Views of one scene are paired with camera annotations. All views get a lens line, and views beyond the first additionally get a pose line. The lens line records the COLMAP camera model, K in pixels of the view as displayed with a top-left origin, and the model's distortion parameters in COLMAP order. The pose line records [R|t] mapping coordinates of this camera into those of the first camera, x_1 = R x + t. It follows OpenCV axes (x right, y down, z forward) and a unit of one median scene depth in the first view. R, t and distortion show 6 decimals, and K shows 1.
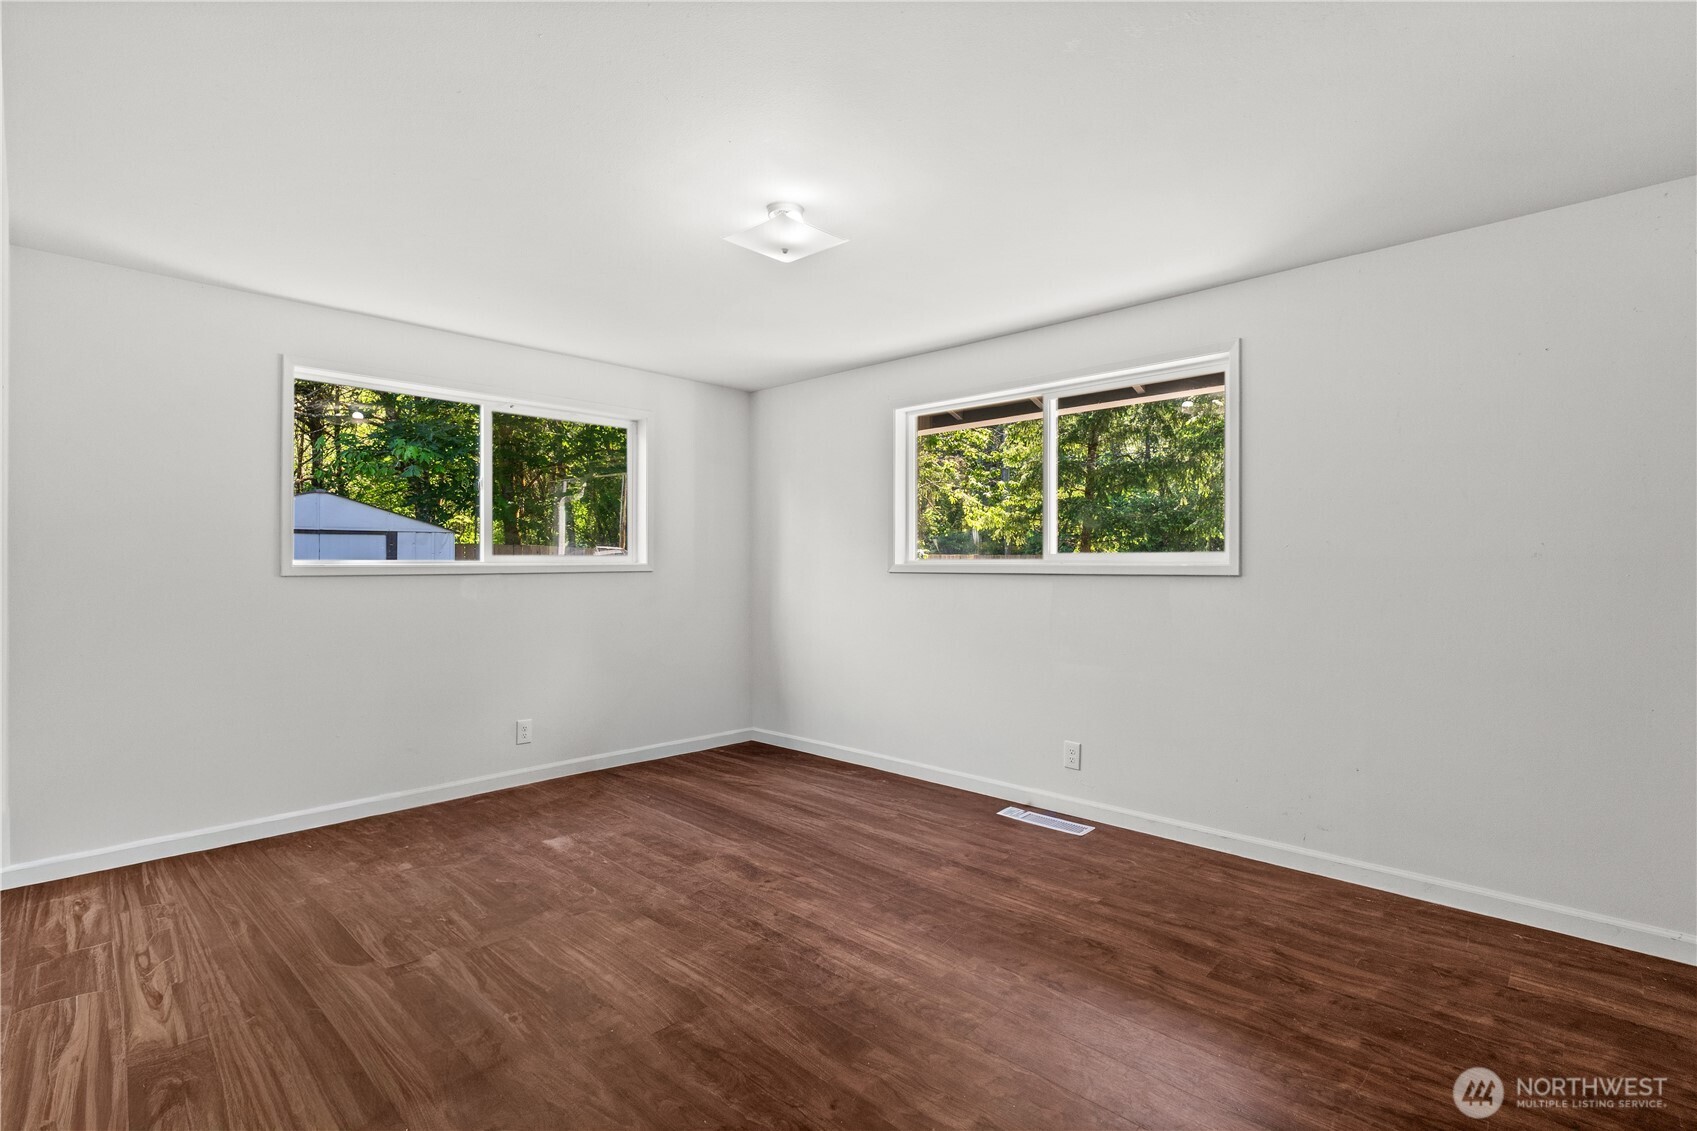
lens RADIAL K [[779.3, 0, 844.3], [0, 779.3, 561.9], [0, 0, 1]] dist [0.002069, 0.001398]
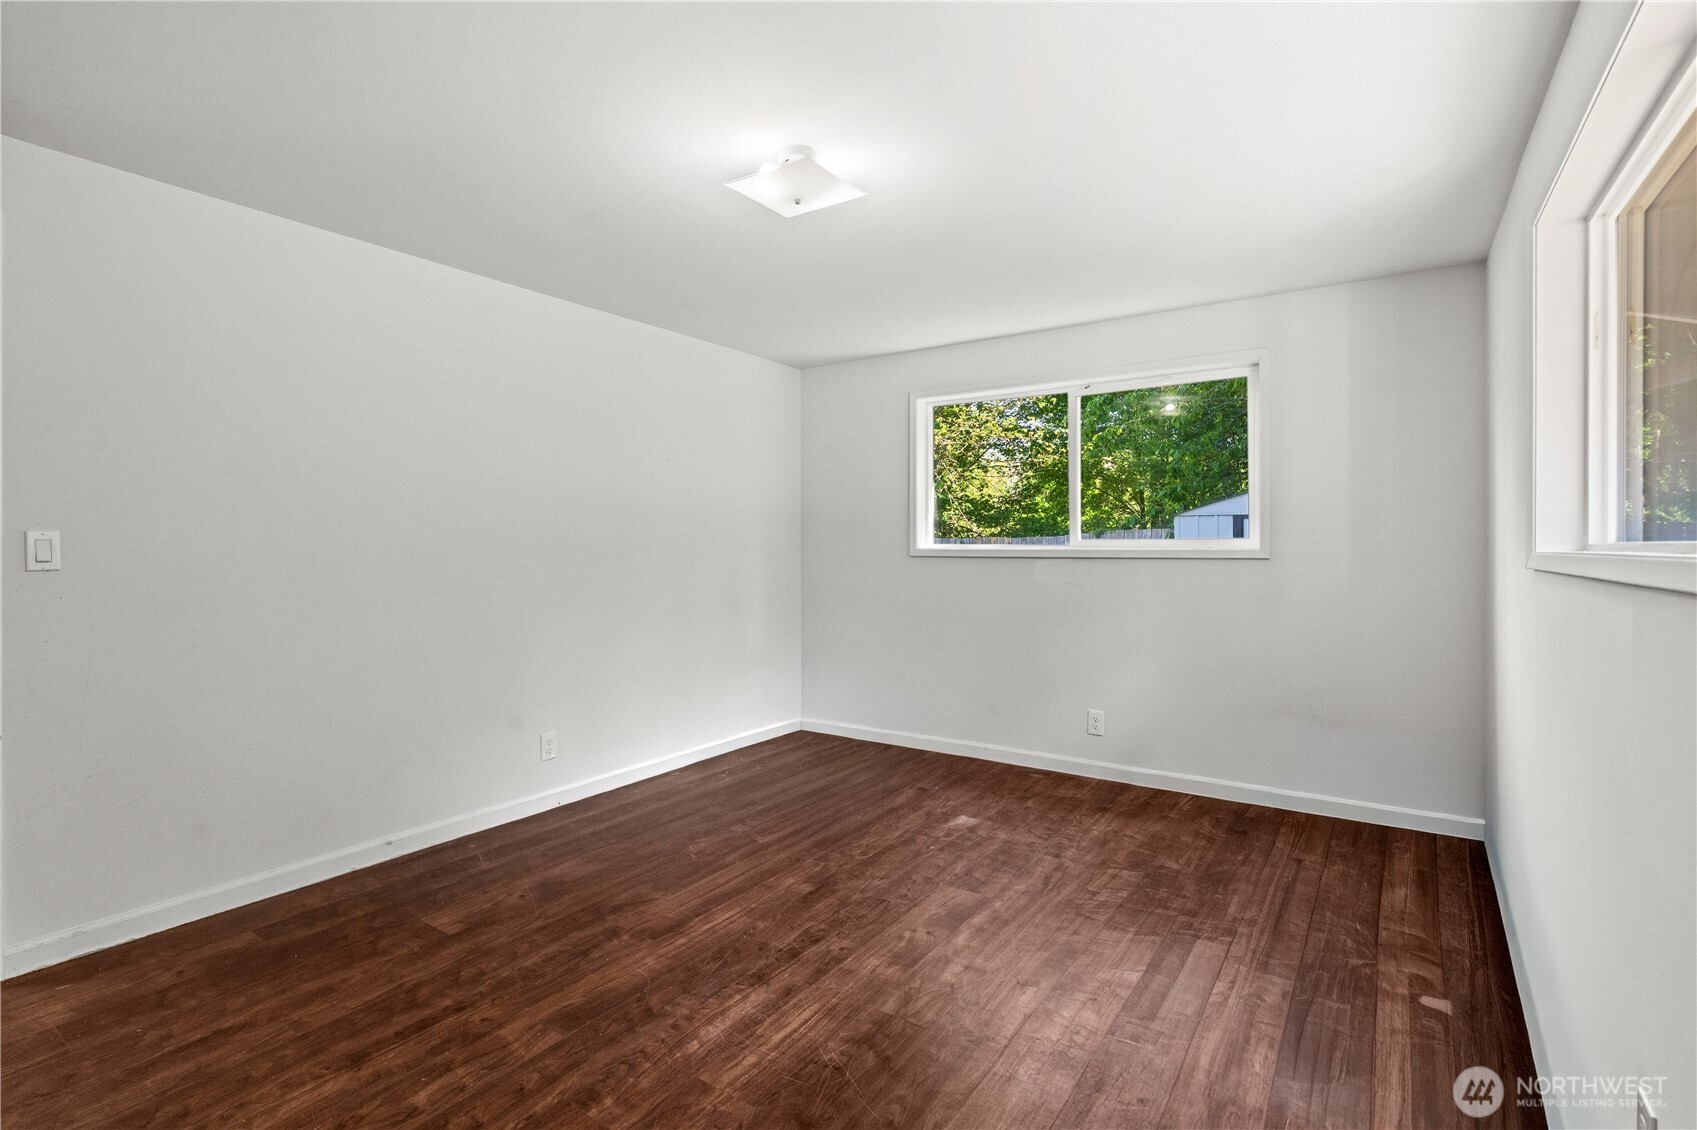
lens RADIAL K [[779.3, 0, 846.6], [0, 779.3, 554.8], [0, 0, 1]] dist [0.002069, 0.001398]
pose [[0.173490, 0.013488, -0.984743, 0.644468], [-0.001650, 0.999909, 0.013405, -0.003419], [0.984834, -0.000701, 0.173497, 0.710099]]
